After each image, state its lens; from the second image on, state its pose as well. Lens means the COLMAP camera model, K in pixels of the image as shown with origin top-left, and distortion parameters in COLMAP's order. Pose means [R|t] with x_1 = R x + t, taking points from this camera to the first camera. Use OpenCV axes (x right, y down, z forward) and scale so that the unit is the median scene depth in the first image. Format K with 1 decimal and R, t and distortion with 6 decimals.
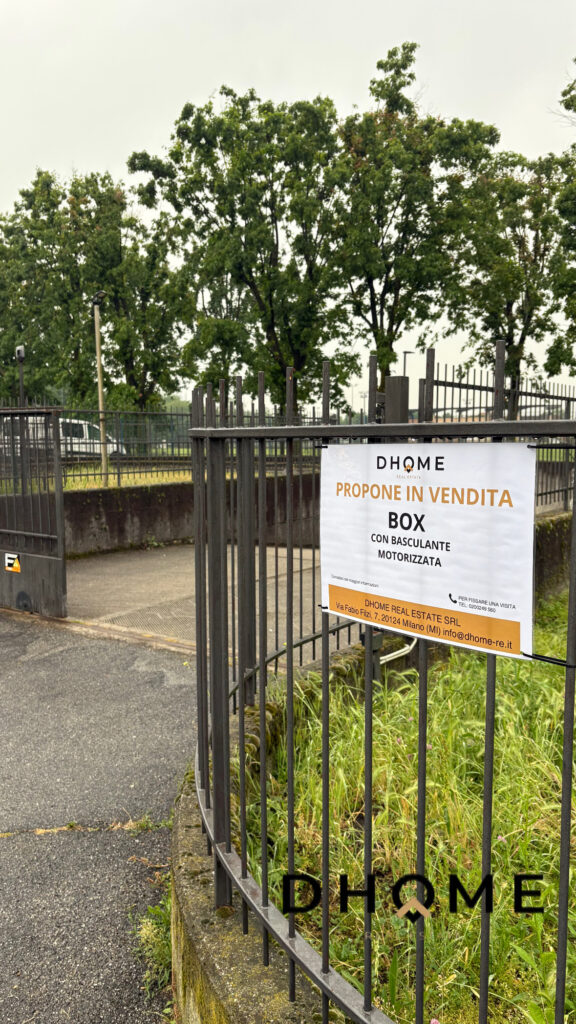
lens RADIAL K [[767.0, 0, 271.5], [0, 767.0, 513.6], [0, 0, 1]] dist [0.034049, -0.035772]
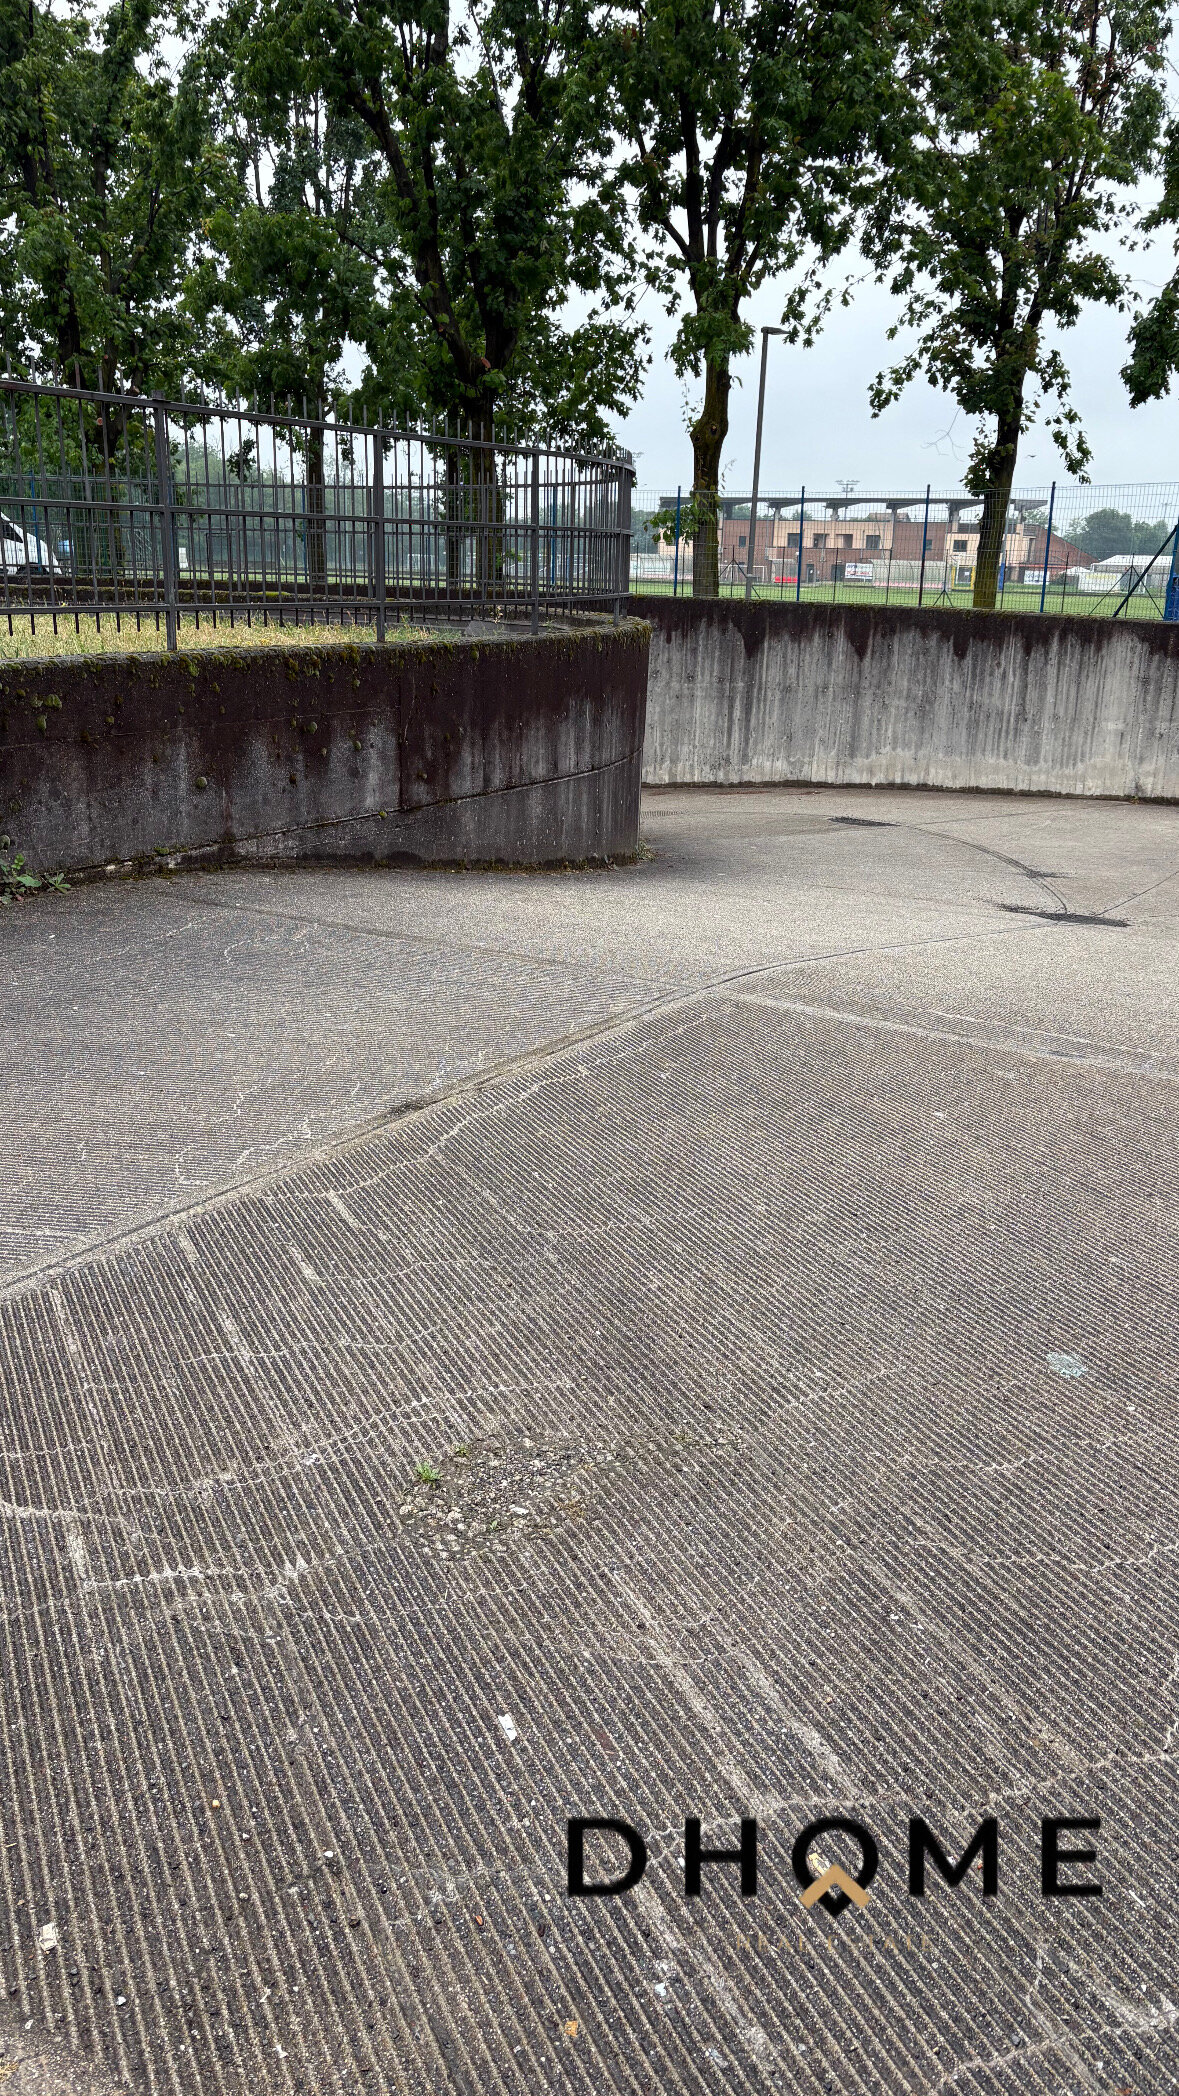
lens RADIAL K [[1570.0, 0, 555.7], [0, 1570.0, 1051.4], [0, 0, 1]] dist [0.034049, -0.035772]
pose [[0.996286, 0.005547, 0.085930, -0.002971], [-0.022922, 0.979000, 0.202567, -0.005796], [-0.083002, -0.203784, 0.975491, 0.119330]]
